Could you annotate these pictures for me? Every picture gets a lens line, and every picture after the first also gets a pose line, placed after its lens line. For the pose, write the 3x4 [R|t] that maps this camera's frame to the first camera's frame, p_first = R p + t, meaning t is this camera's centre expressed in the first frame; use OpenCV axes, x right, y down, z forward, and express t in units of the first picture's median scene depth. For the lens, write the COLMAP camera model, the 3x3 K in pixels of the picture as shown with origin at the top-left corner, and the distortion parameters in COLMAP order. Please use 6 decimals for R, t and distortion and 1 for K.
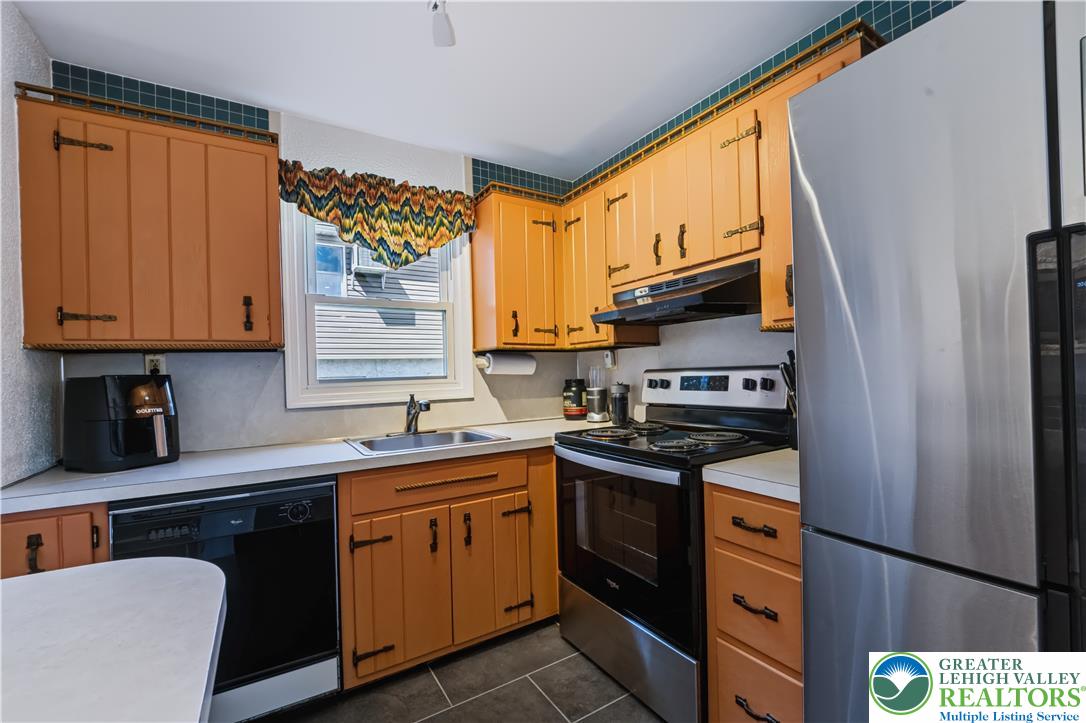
lens RADIAL K [[447.5, 0, 549.4], [0, 447.5, 369.8], [0, 0, 1]] dist [-0.008867, -0.004177]
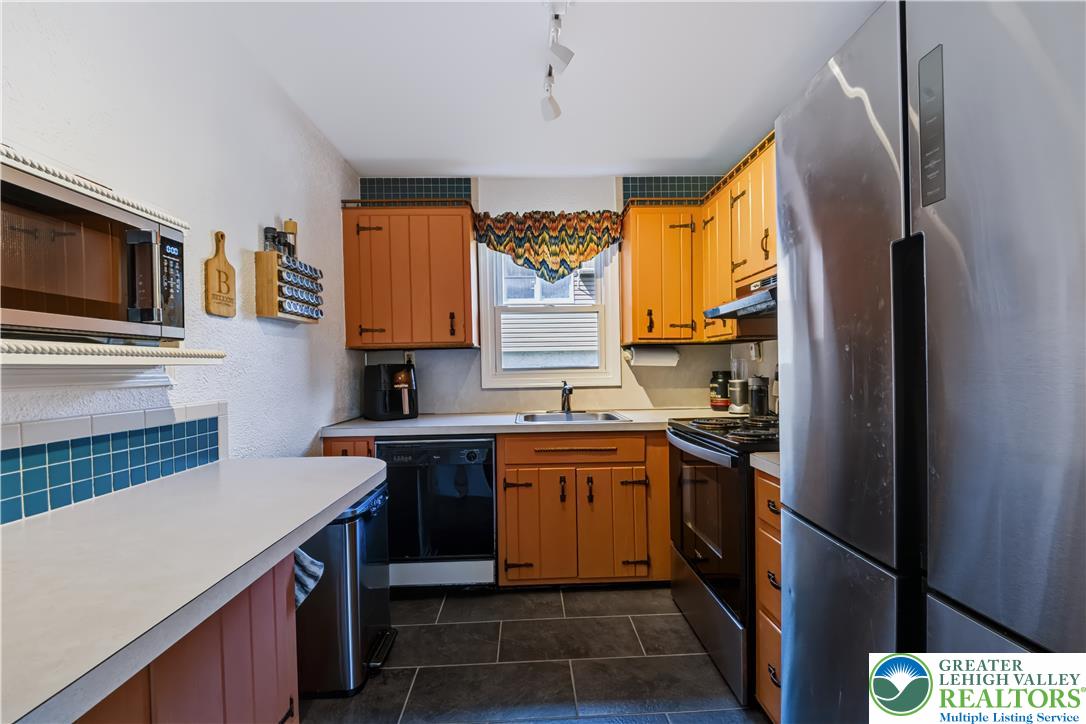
lens RADIAL K [[447.5, 0, 548.7], [0, 447.5, 368.4], [0, 0, 1]] dist [-0.008867, -0.004177]
pose [[0.865080, 0.012285, -0.501484, 0.310653], [-0.002743, 0.999801, 0.019762, -0.005837], [0.501627, -0.015720, 0.864941, -0.123838]]
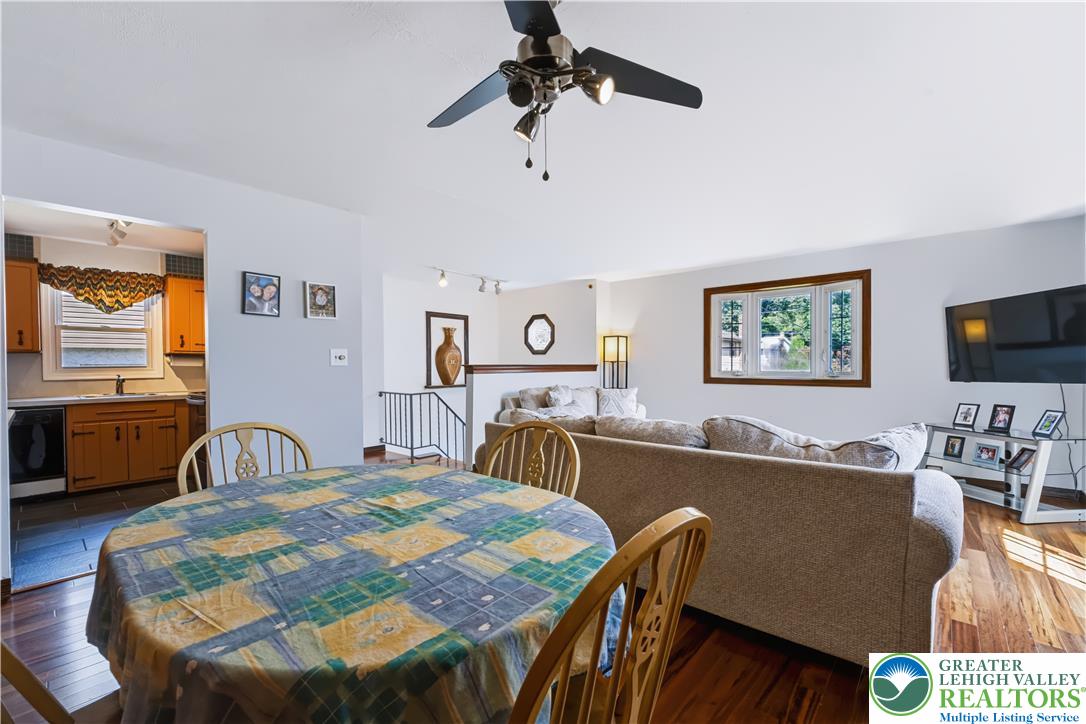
lens RADIAL K [[447.5, 0, 543.5], [0, 447.5, 368.4], [0, 0, 1]] dist [-0.008867, -0.004177]
pose [[0.960027, 0.016483, 0.279420, 1.099222], [-0.020955, 0.999696, 0.013024, -0.046129], [-0.279120, -0.018358, 0.960081, -1.652018]]
